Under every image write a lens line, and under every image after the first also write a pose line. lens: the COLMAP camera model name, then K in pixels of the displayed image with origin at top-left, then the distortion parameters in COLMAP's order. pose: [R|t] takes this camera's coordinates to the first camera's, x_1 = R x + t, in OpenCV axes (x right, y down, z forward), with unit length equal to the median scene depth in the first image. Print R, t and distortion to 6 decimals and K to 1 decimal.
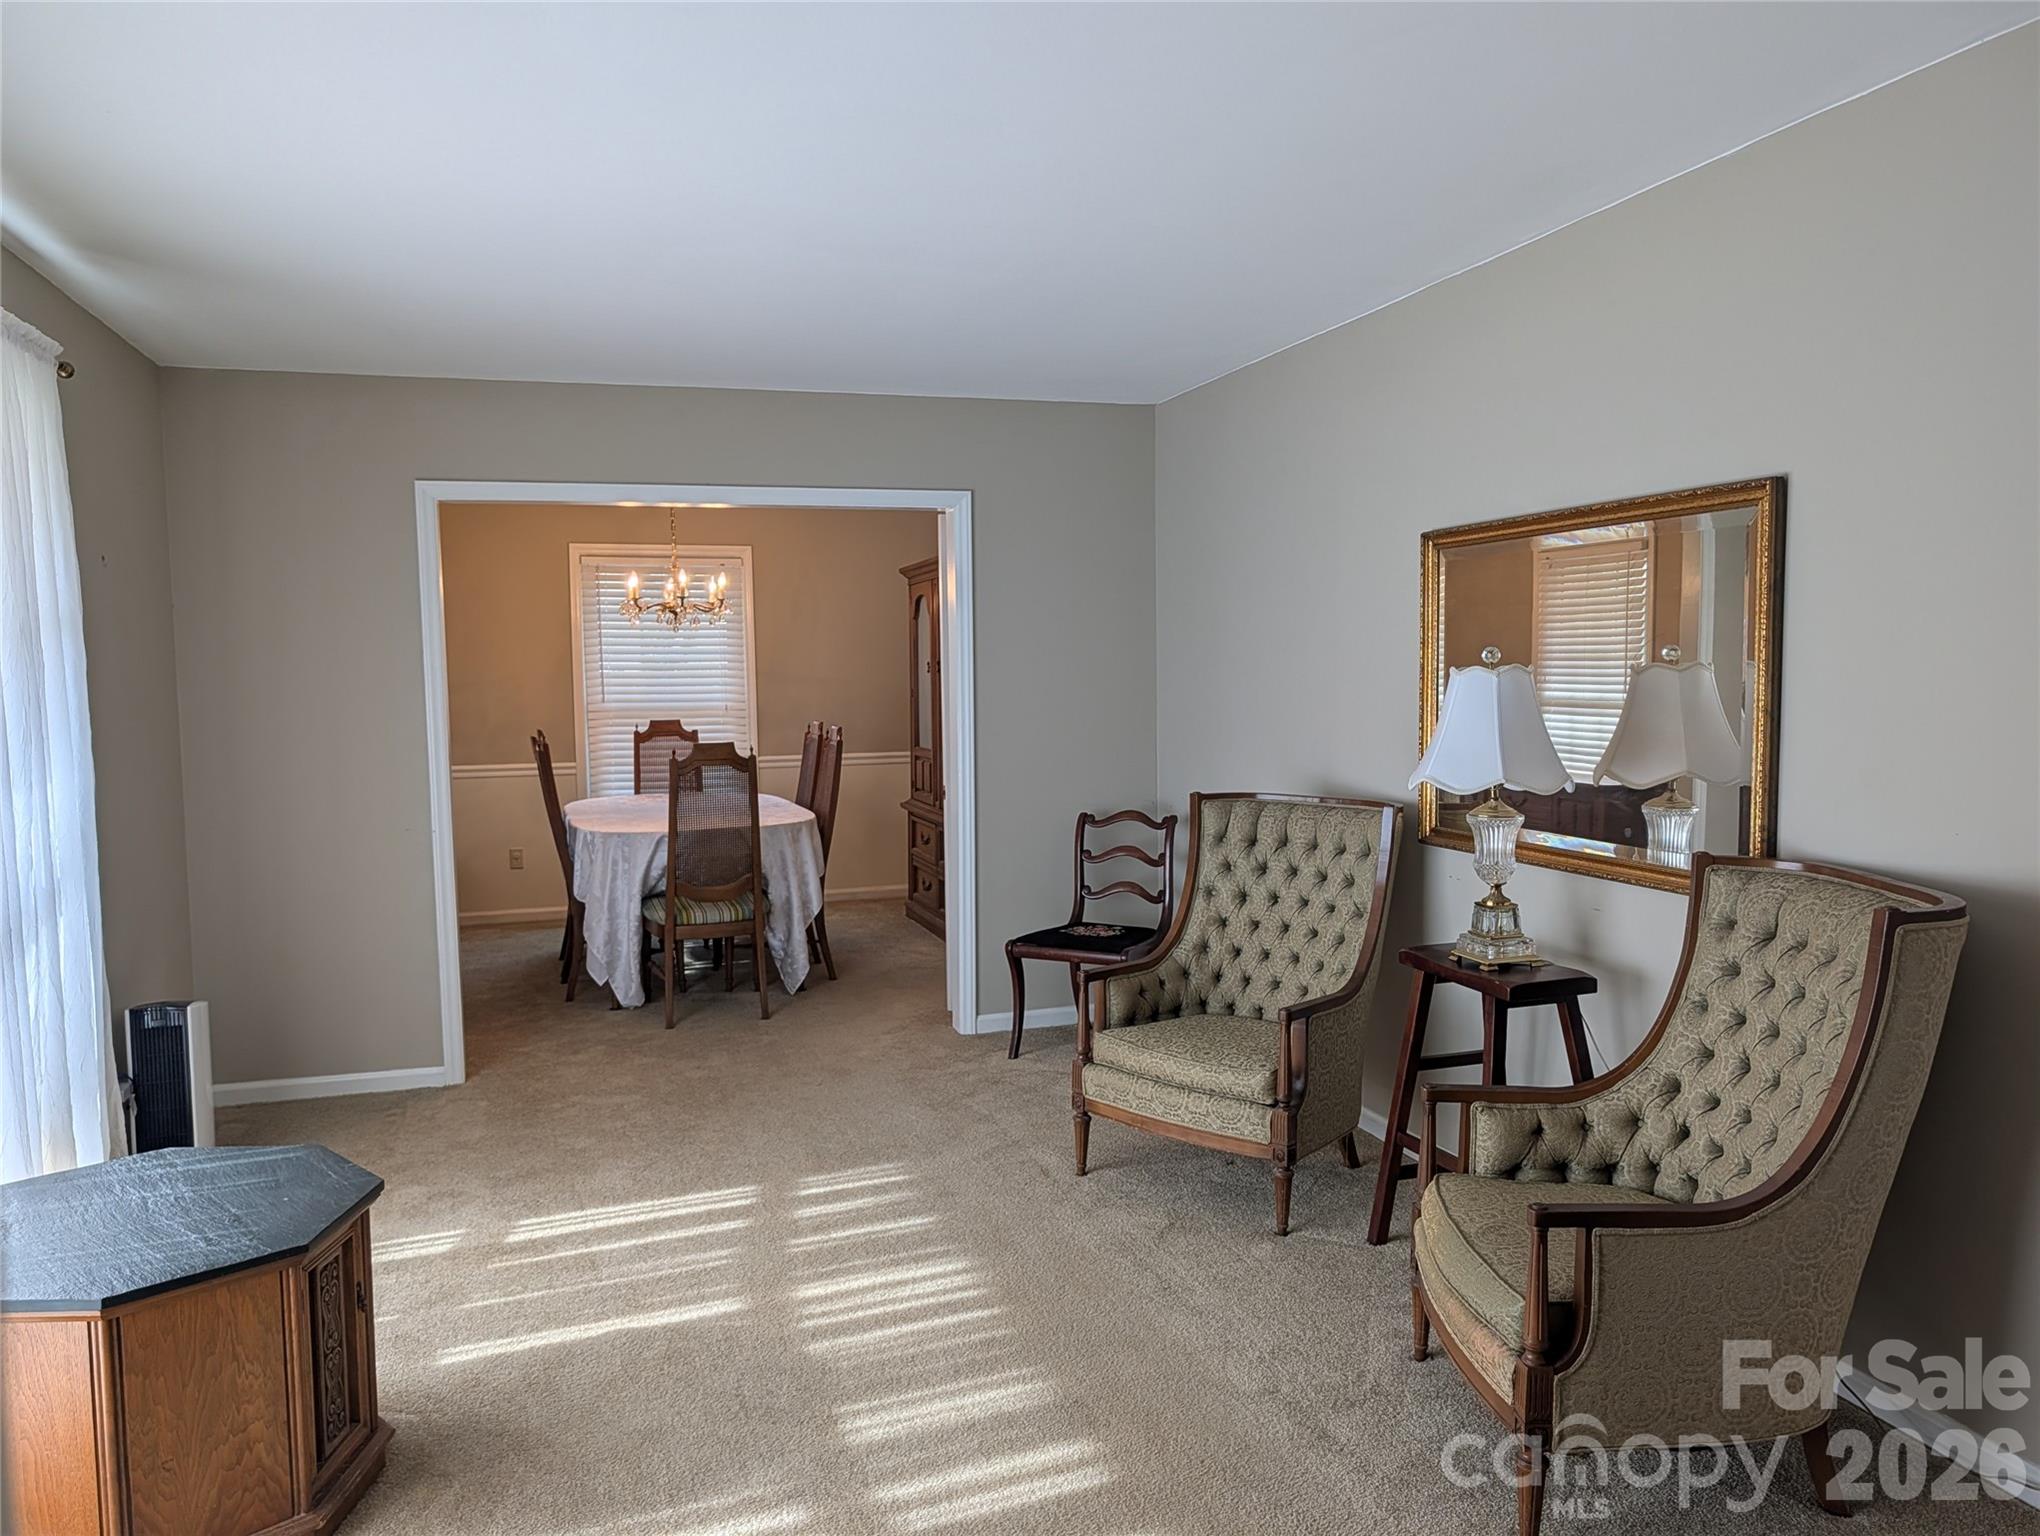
lens RADIAL K [[1461.1, 0, 1028.6], [0, 1461.1, 778.1], [0, 0, 1]] dist [0.044057, -0.048788]
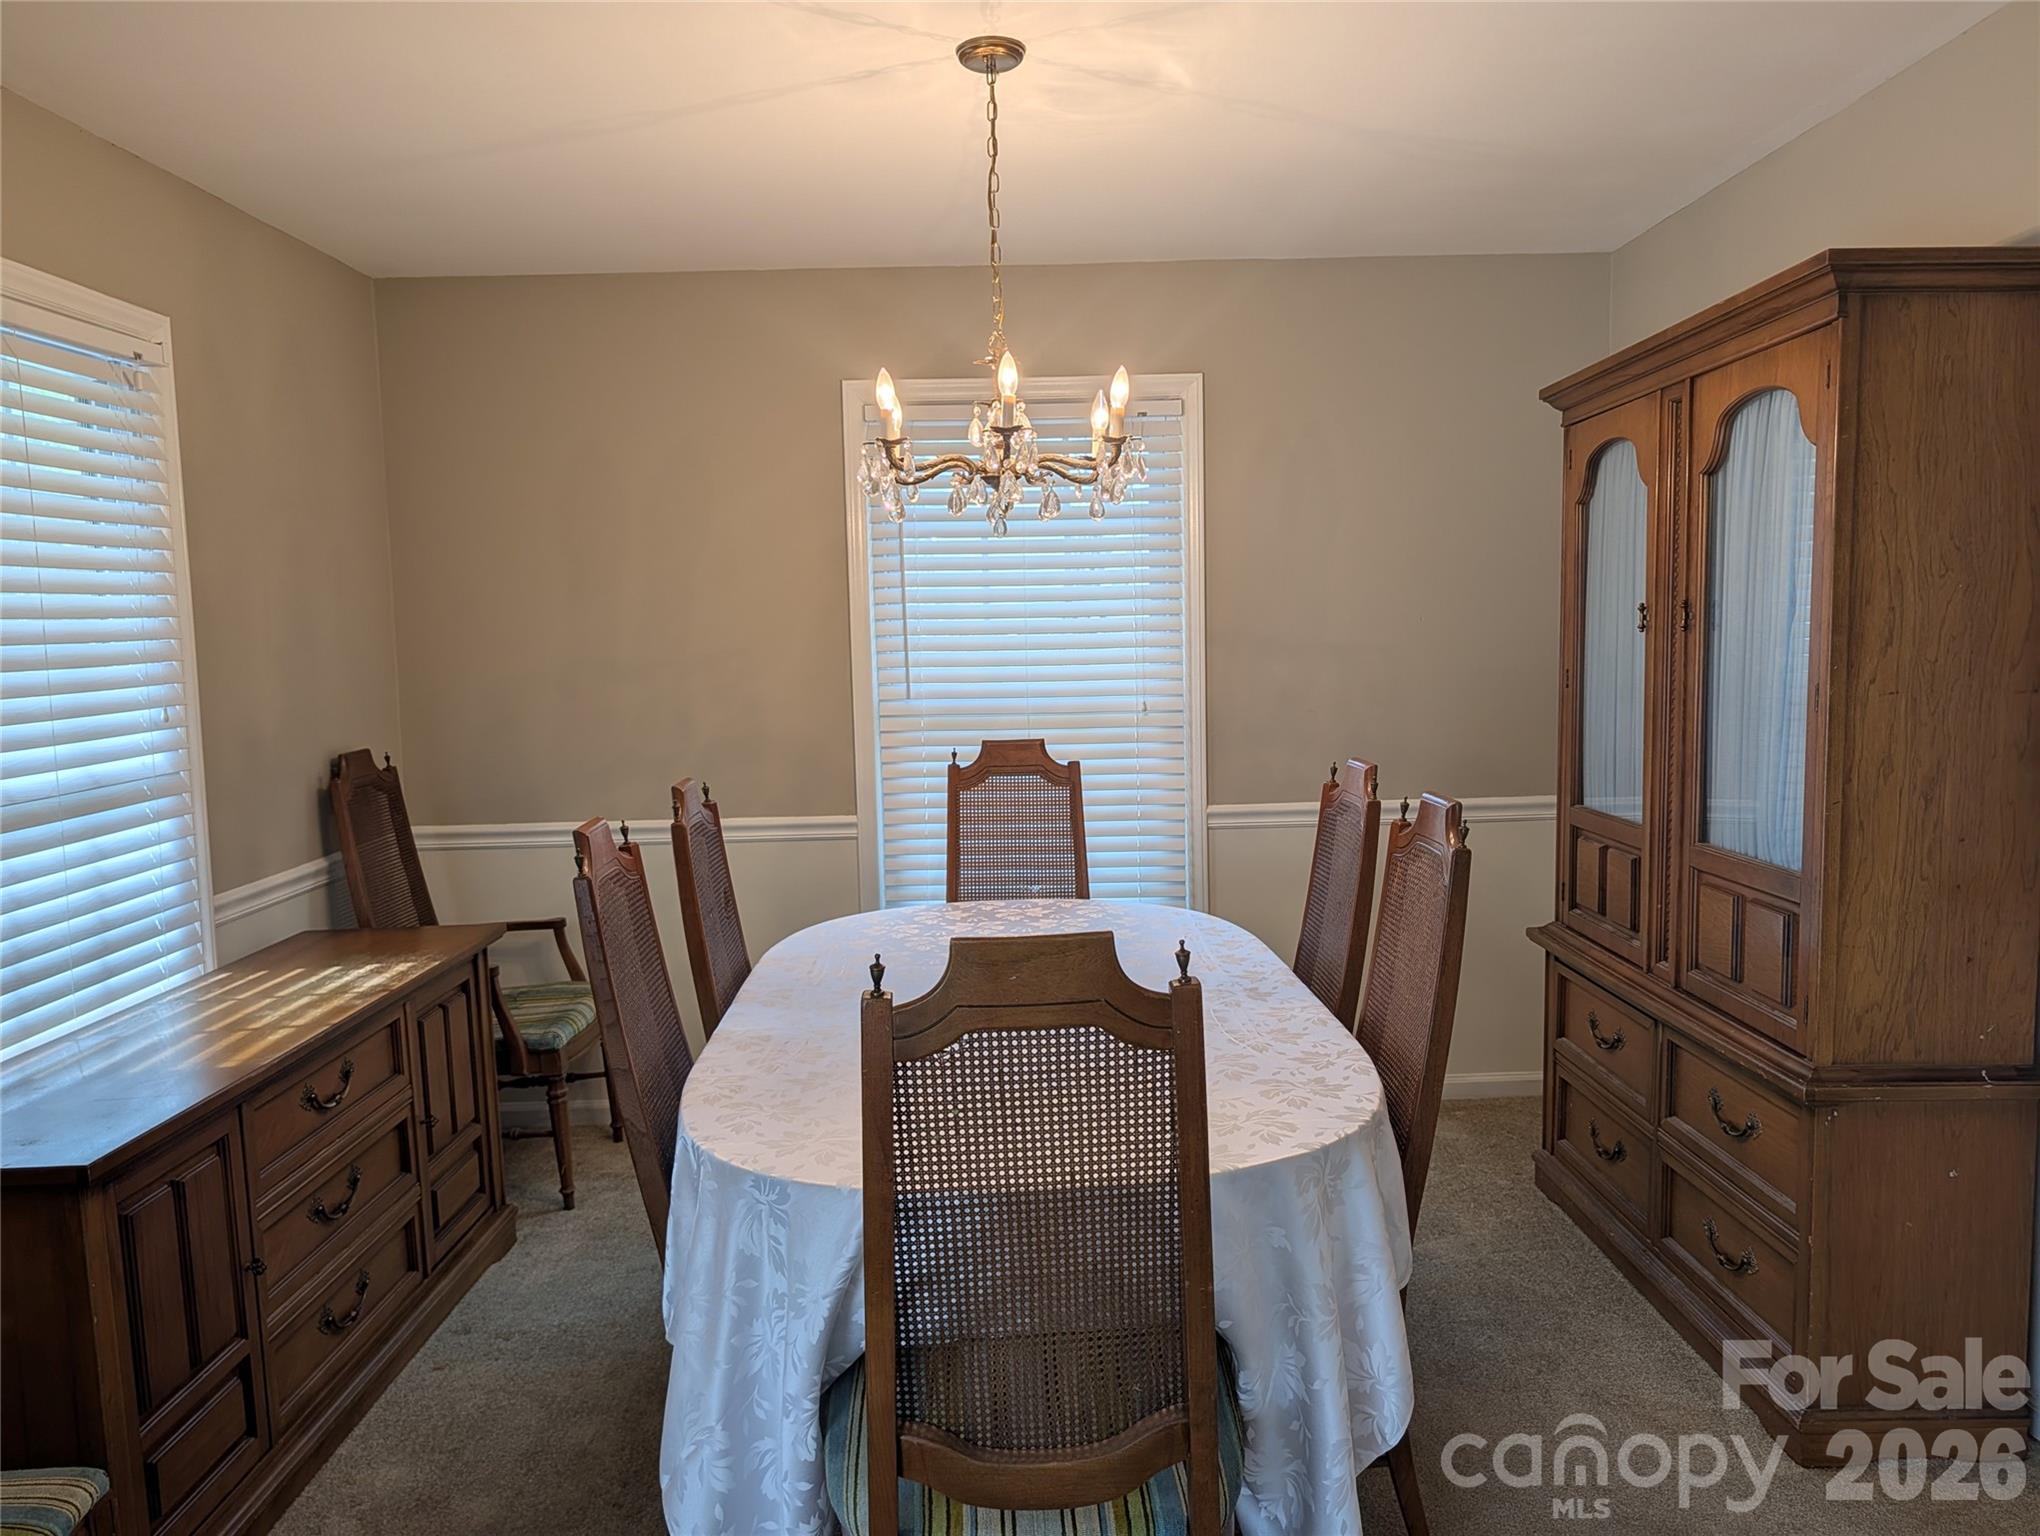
lens RADIAL K [[1461.1, 0, 1021.9], [0, 1461.1, 780.8], [0, 0, 1]] dist [0.044057, -0.048788]
pose [[0.953219, 0.020601, -0.301578, -0.120924], [-0.011288, 0.999405, 0.032591, -0.048951], [0.302070, -0.027662, 0.952884, 0.644494]]
